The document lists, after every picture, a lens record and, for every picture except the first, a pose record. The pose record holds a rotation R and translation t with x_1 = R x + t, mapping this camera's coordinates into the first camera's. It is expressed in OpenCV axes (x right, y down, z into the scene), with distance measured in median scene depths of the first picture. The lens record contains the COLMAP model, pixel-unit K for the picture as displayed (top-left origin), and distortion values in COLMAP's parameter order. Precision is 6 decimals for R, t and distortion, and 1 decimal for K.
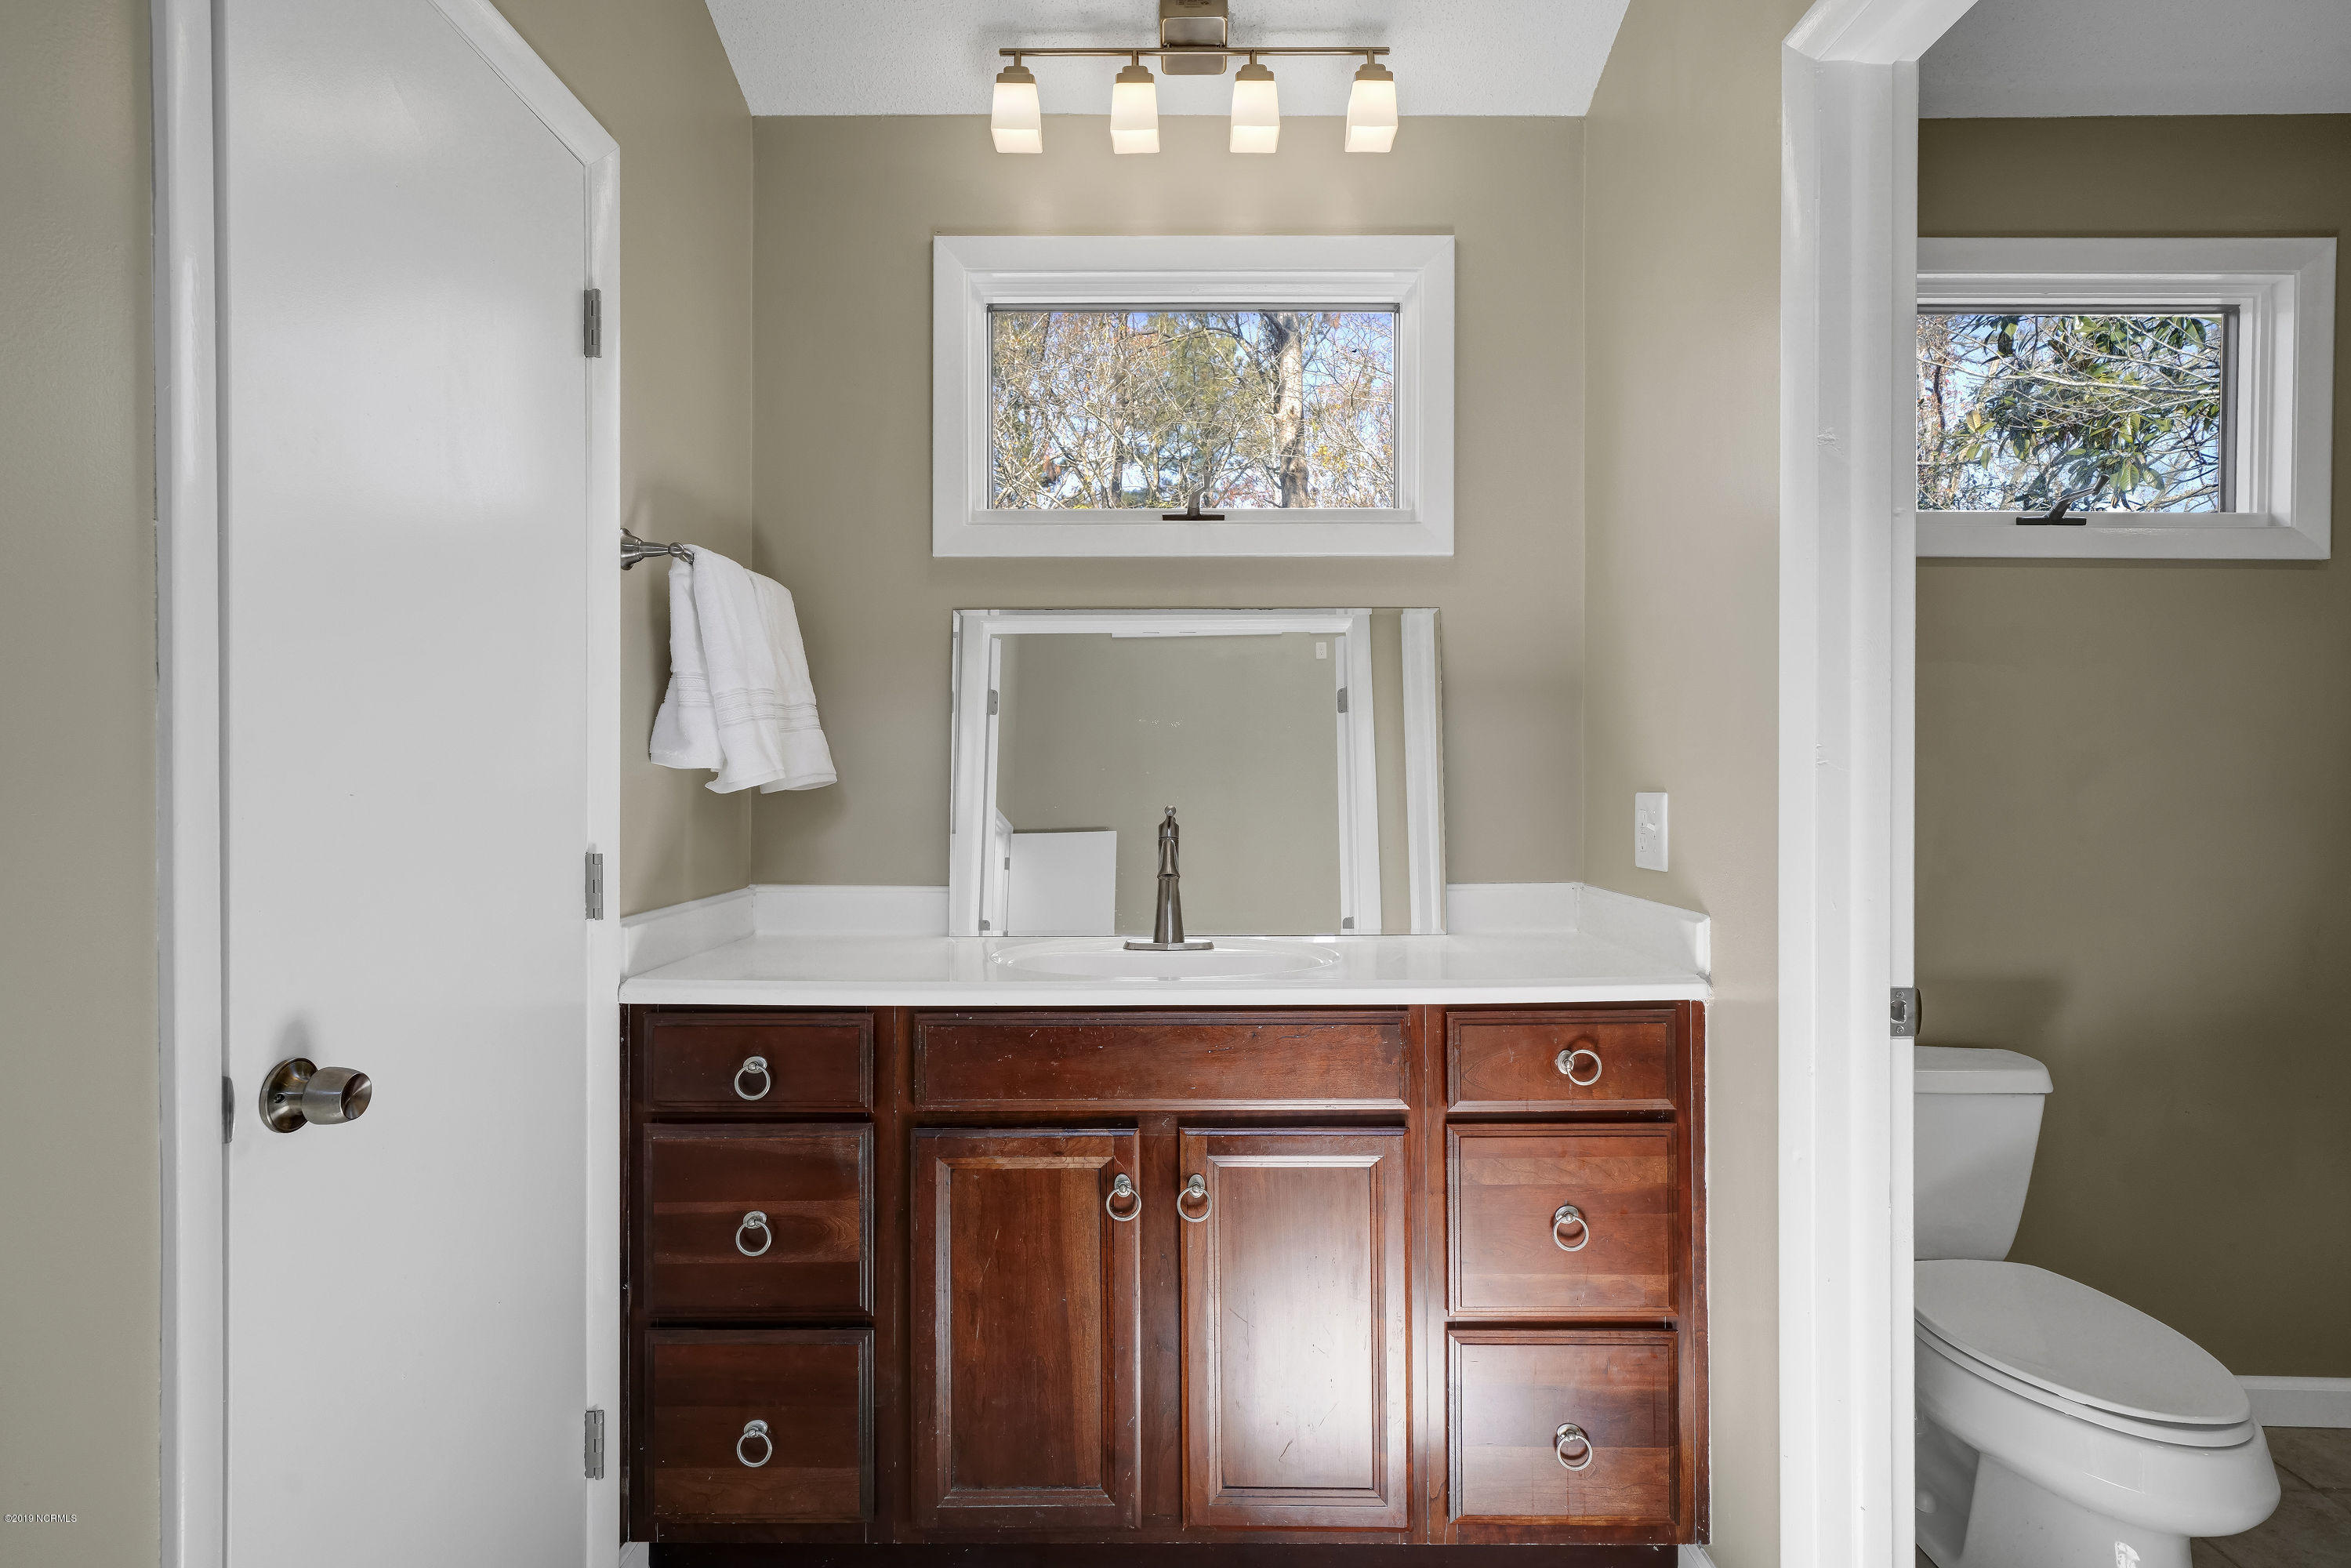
lens RADIAL K [[1207.5, 0, 1169.6], [0, 1207.5, 781.4], [0, 0, 1]] dist [0.032304, 0.000268]
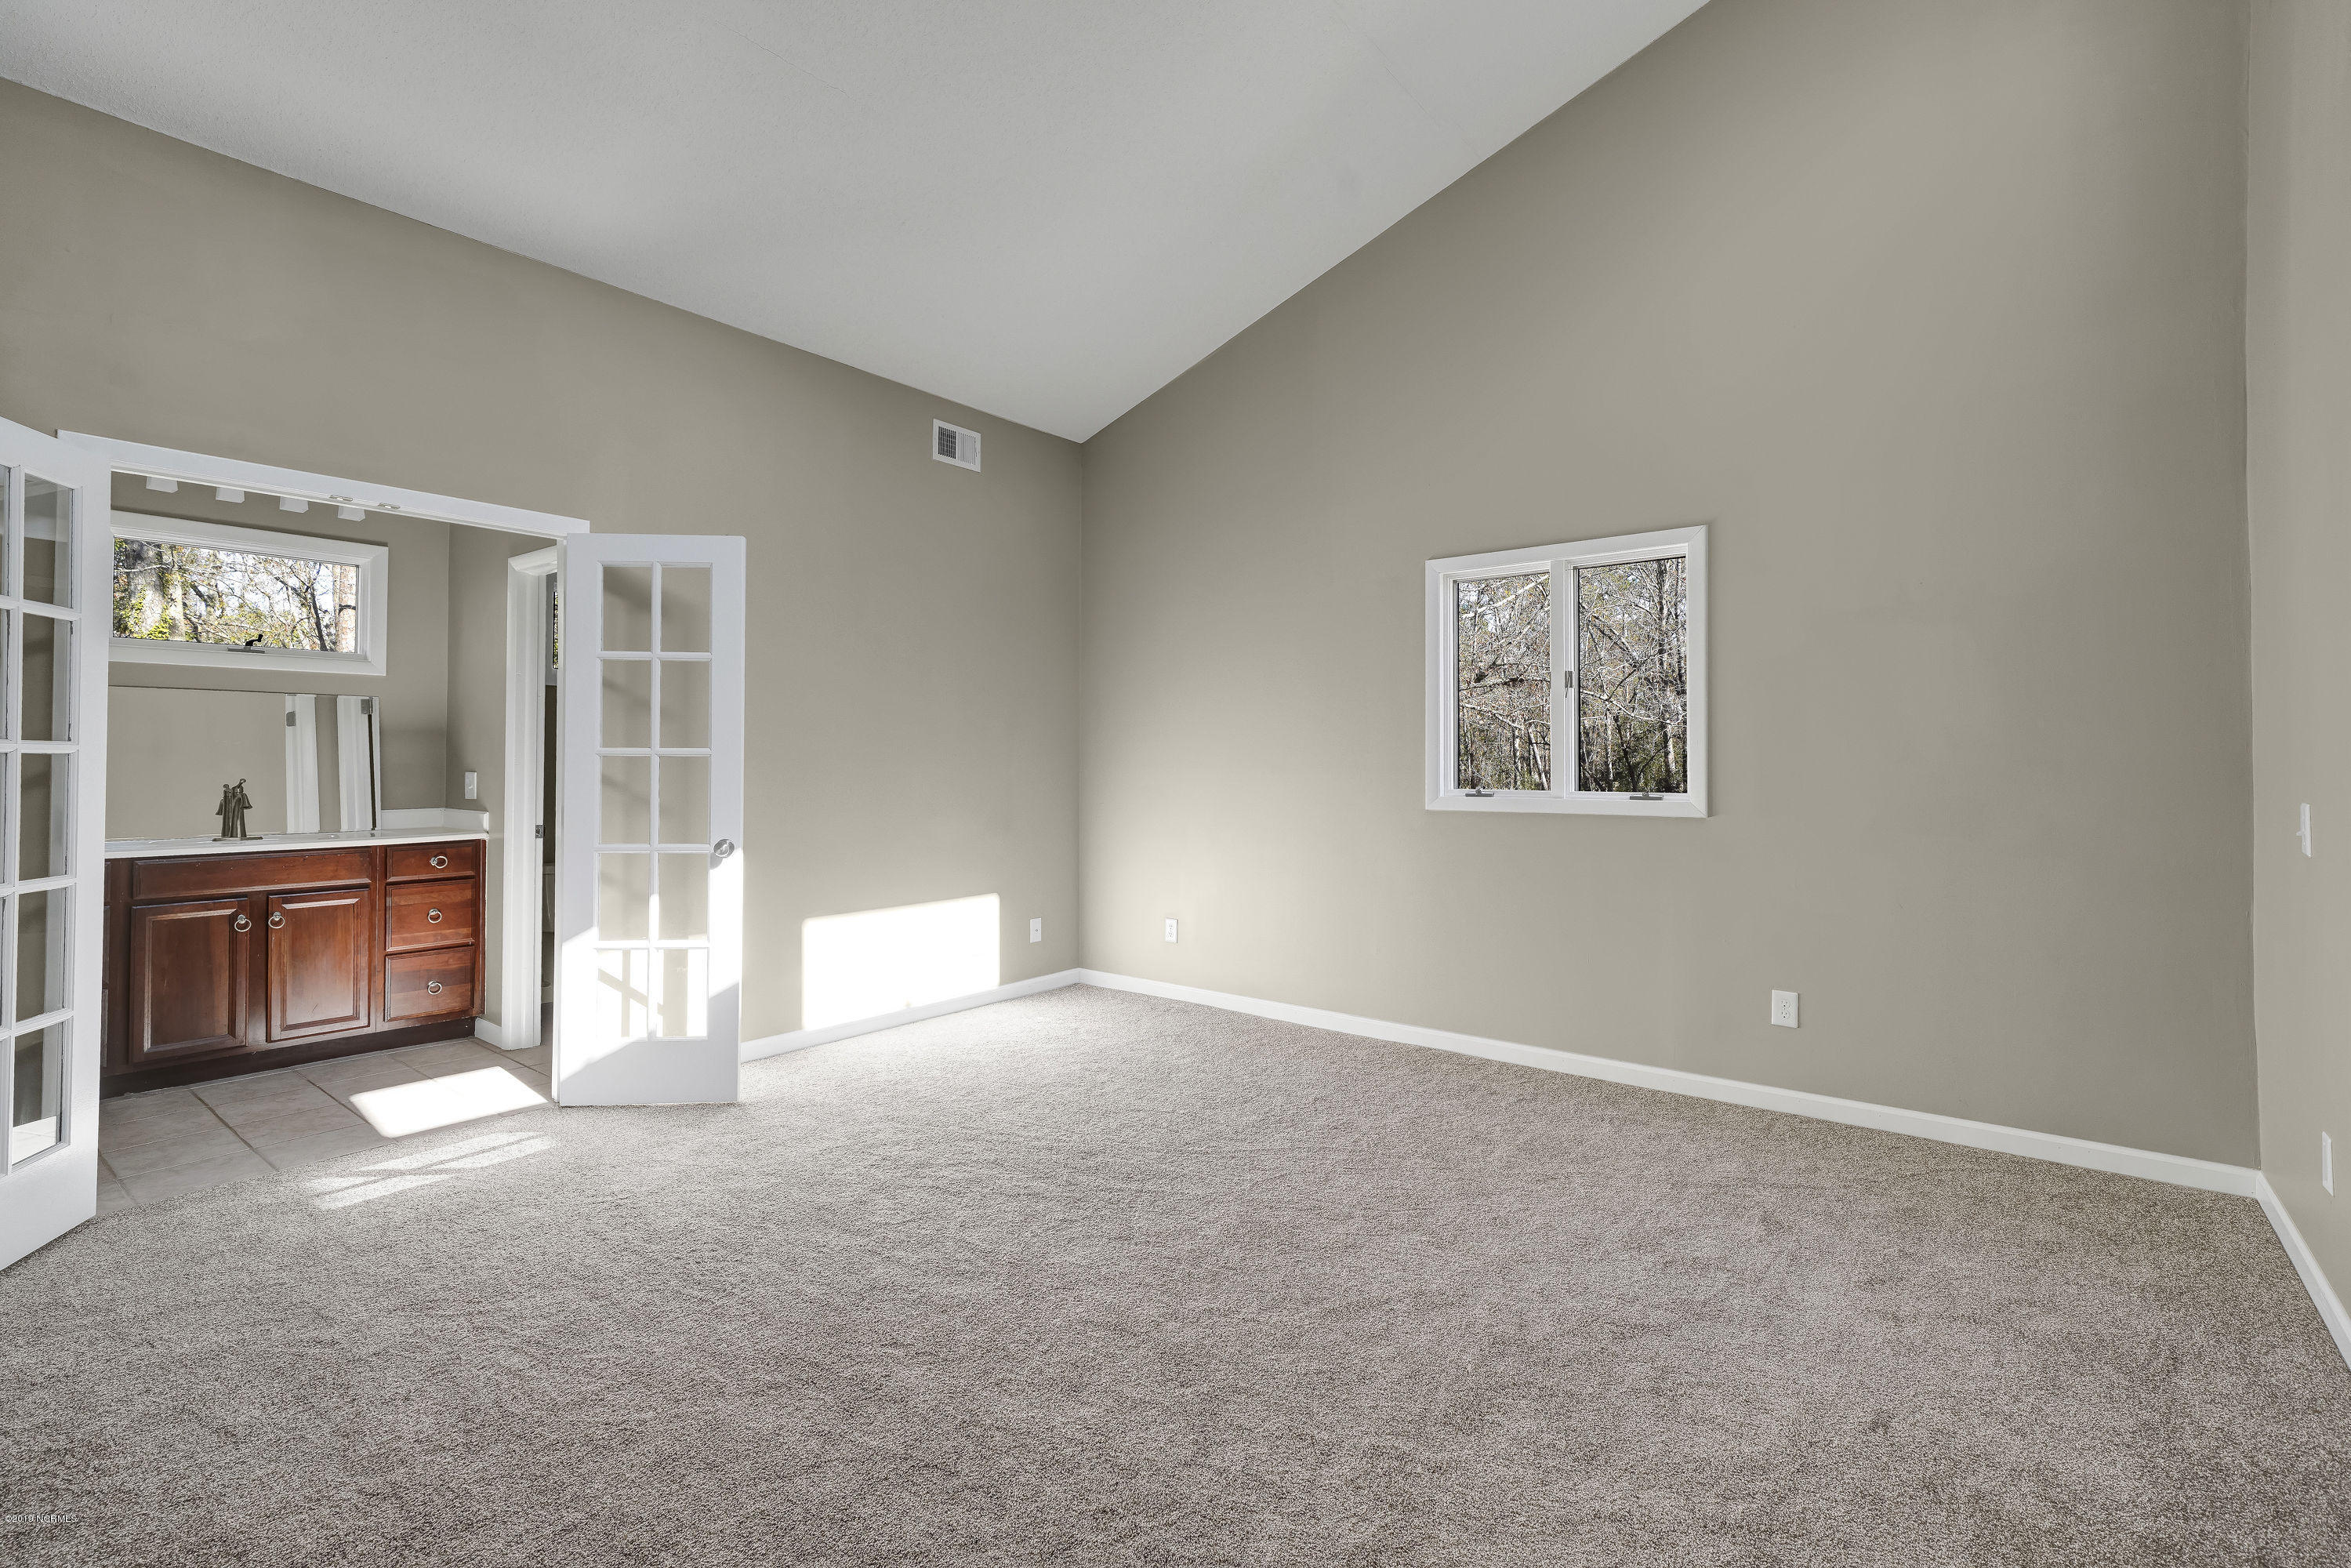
lens RADIAL K [[1043.9, 0, 1136.2], [0, 1043.9, 756.2], [0, 0, 1]] dist [0.008022, 0.000085]
pose [[0.643453, 0.007186, 0.765452, -0.543299], [0.004364, 0.999905, -0.013055, 0.010466], [-0.765474, 0.011740, 0.643360, -2.004533]]
